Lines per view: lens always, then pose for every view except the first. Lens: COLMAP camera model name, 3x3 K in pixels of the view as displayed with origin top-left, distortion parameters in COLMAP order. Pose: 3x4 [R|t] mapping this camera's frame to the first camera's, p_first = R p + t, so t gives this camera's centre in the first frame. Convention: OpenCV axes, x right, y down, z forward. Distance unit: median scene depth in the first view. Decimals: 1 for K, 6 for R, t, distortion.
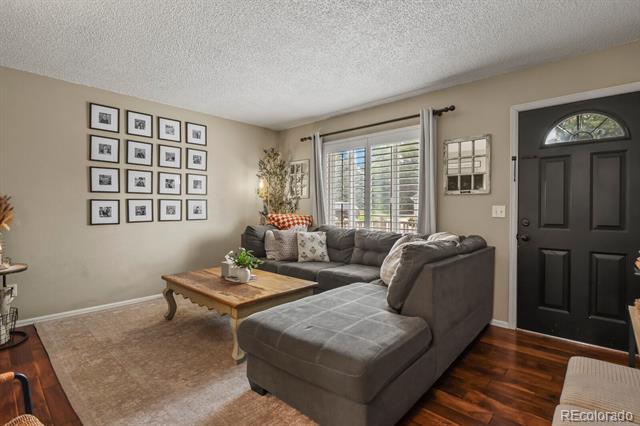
lens RADIAL K [[308.7, 0, 324.8], [0, 308.7, 211.7], [0, 0, 1]] dist [-0.015089, -0.004381]
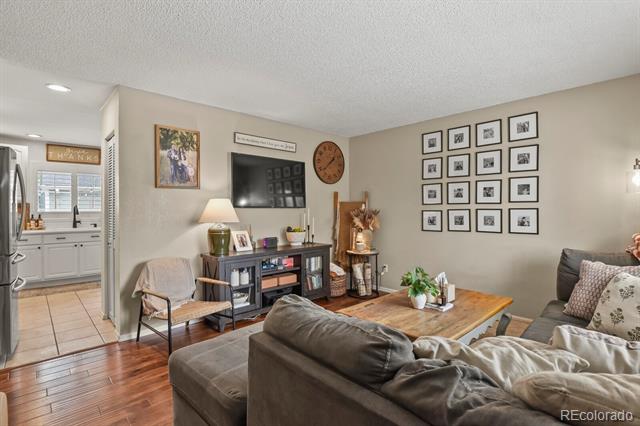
lens RADIAL K [[308.7, 0, 326.1], [0, 308.7, 211.9], [0, 0, 1]] dist [-0.015089, -0.004381]
pose [[-0.076128, -0.000791, -0.997098, 0.490535], [-0.015756, 0.999876, 0.000409, -0.026581], [0.996974, 0.015741, -0.076131, 0.643331]]
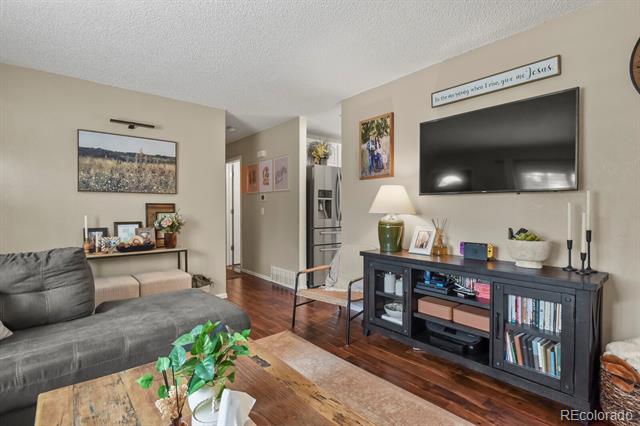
lens RADIAL K [[308.7, 0, 319.0], [0, 308.7, 212.5], [0, 0, 1]] dist [-0.015089, -0.004381]
pose [[-0.989075, -0.008276, 0.147181, -0.355180], [-0.002998, 0.999346, 0.036047, -0.019909], [-0.147383, 0.035212, -0.988452, 1.063477]]
